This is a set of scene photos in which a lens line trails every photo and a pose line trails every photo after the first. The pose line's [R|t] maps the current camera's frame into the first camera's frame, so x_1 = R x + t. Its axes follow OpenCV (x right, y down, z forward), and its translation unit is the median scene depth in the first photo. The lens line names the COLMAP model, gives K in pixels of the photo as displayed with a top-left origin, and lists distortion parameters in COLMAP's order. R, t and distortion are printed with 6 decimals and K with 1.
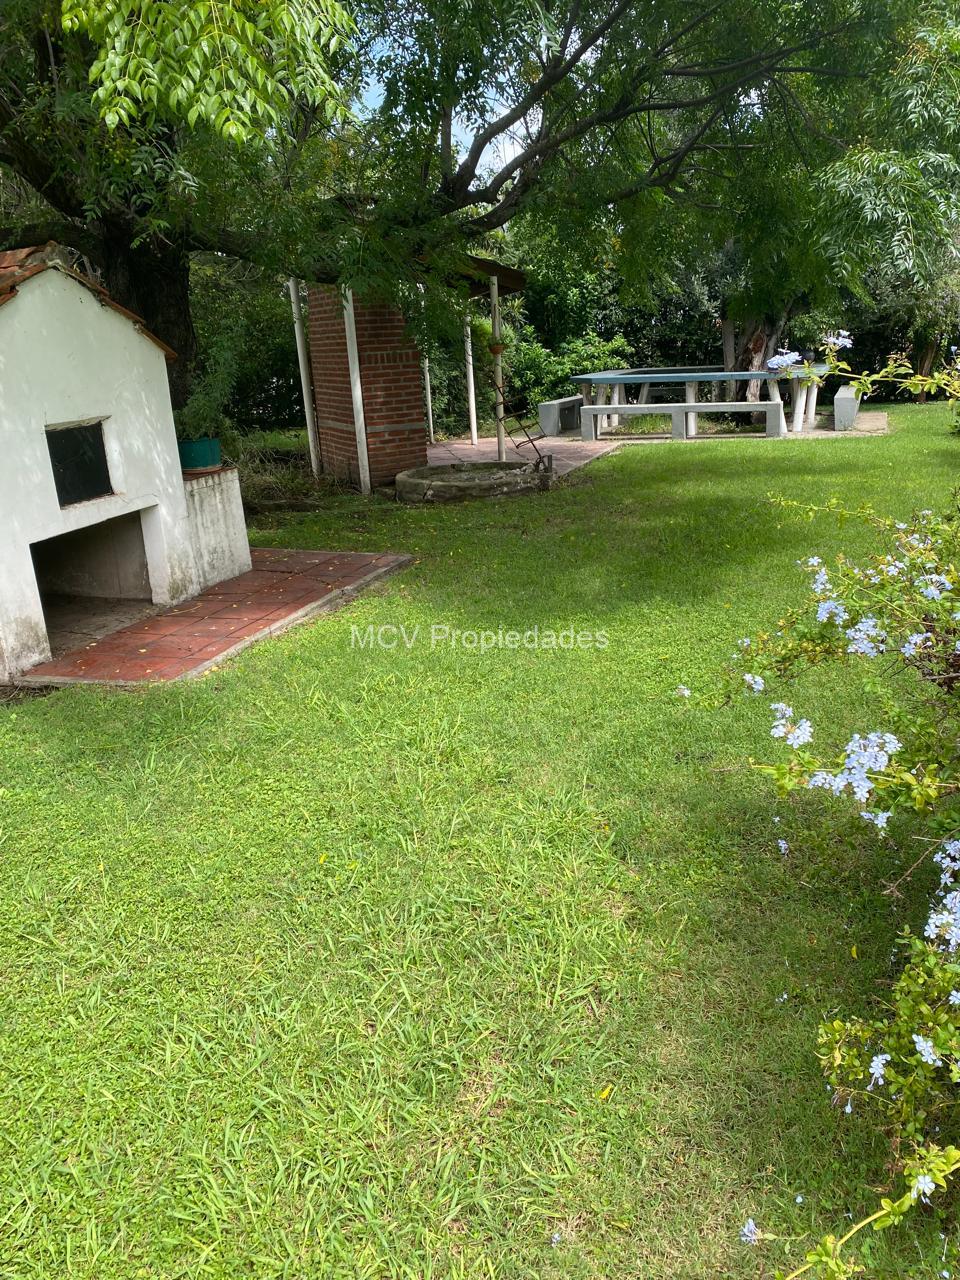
lens RADIAL K [[986.0, 0, 480.0], [0, 986.0, 640.0], [0, 0, 1]] dist [0.033990, -0.008636]
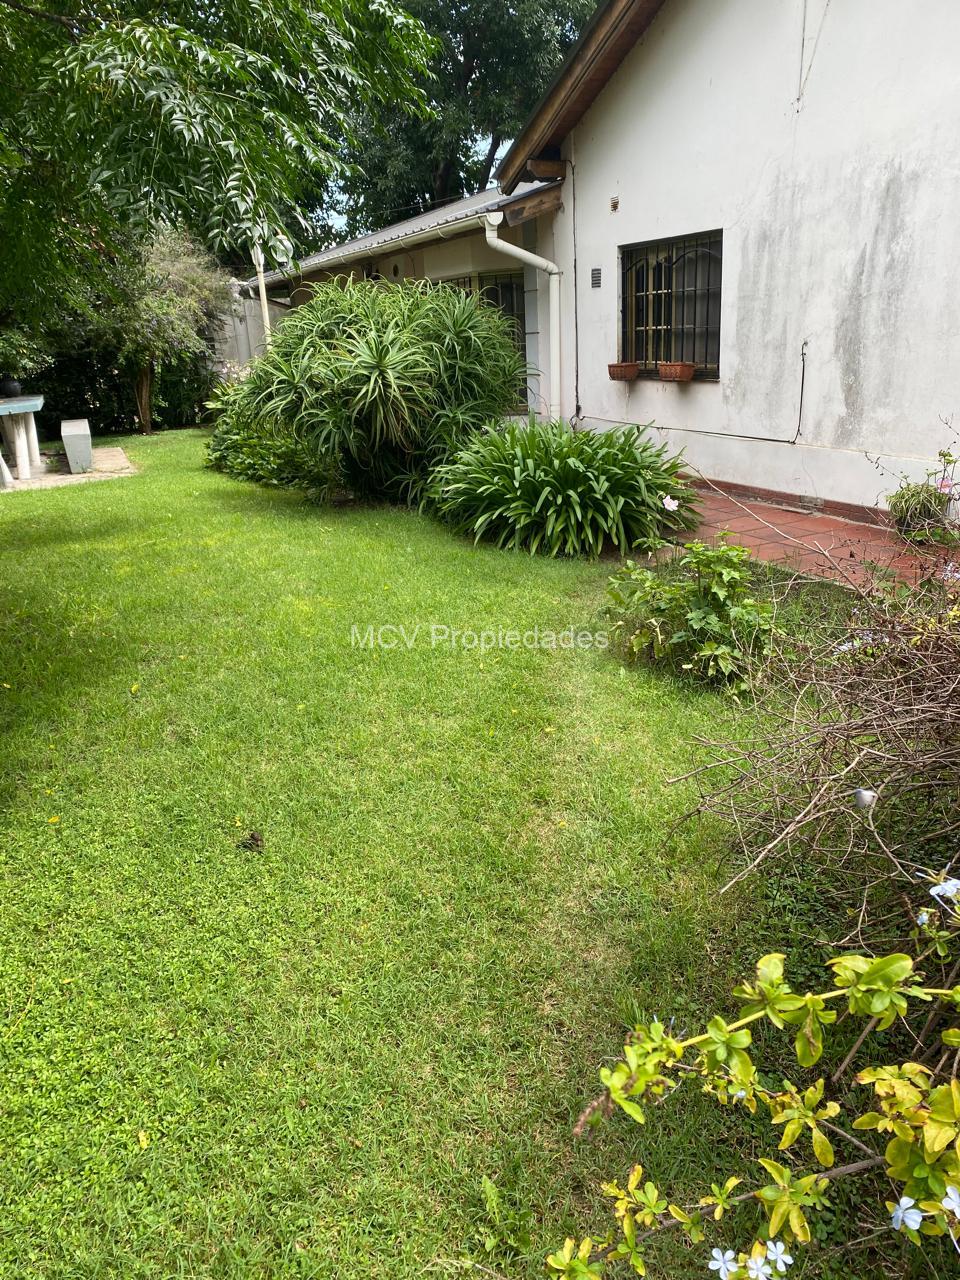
lens RADIAL K [[986.0, 0, 480.0], [0, 986.0, 640.0], [0, 0, 1]] dist [0.033990, -0.008636]
pose [[0.727466, -0.199218, 0.656586, 0.028089], [0.216002, 0.974761, 0.056438, -0.044283], [-0.651257, 0.100767, 0.752137, 0.148934]]
